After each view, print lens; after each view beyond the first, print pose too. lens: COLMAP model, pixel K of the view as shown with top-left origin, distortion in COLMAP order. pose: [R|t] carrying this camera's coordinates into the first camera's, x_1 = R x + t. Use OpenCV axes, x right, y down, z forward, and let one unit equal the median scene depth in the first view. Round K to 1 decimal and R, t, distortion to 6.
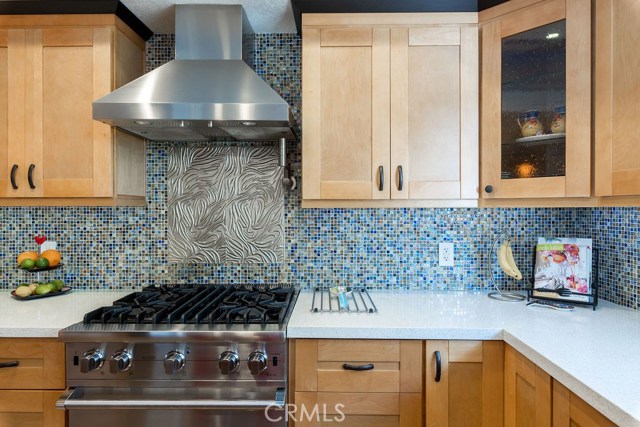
lens RADIAL K [[638.5, 0, 320.0], [0, 638.5, 213.5], [0, 0, 1]] dist [-0.004635, -0.000110]
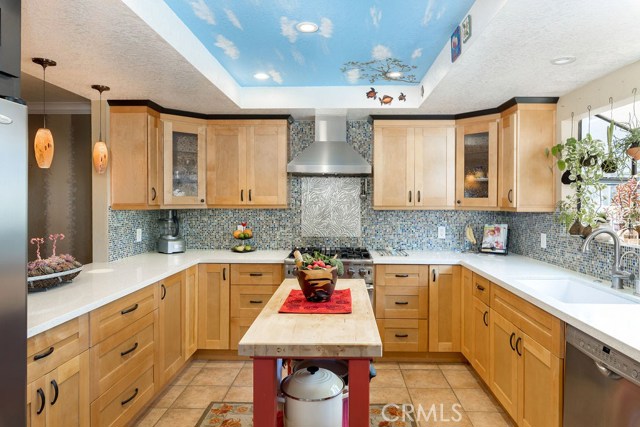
lens RADIAL K [[638.5, 0, 320.0], [0, 638.5, 213.5], [0, 0, 1]] dist [-0.004635, -0.000110]
pose [[0.999719, 0.002457, -0.023573, -0.159532], [-0.002130, 0.999901, 0.013918, -0.026267], [0.023605, -0.013864, 0.999625, -1.177845]]
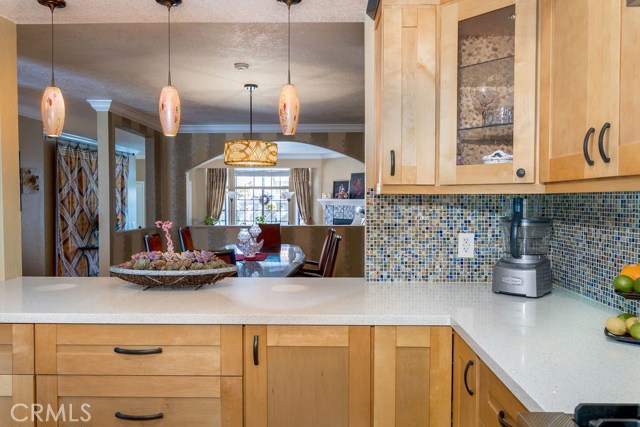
lens RADIAL K [[461.4, 0, 320.0], [0, 461.4, 213.5], [0, 0, 1]] dist [-0.003980, -0.001472]
pose [[-0.062364, 0.027743, -0.997668, 0.009193], [-0.023443, 0.999297, 0.029254, 0.003293], [0.997778, 0.025213, -0.061669, 0.752770]]
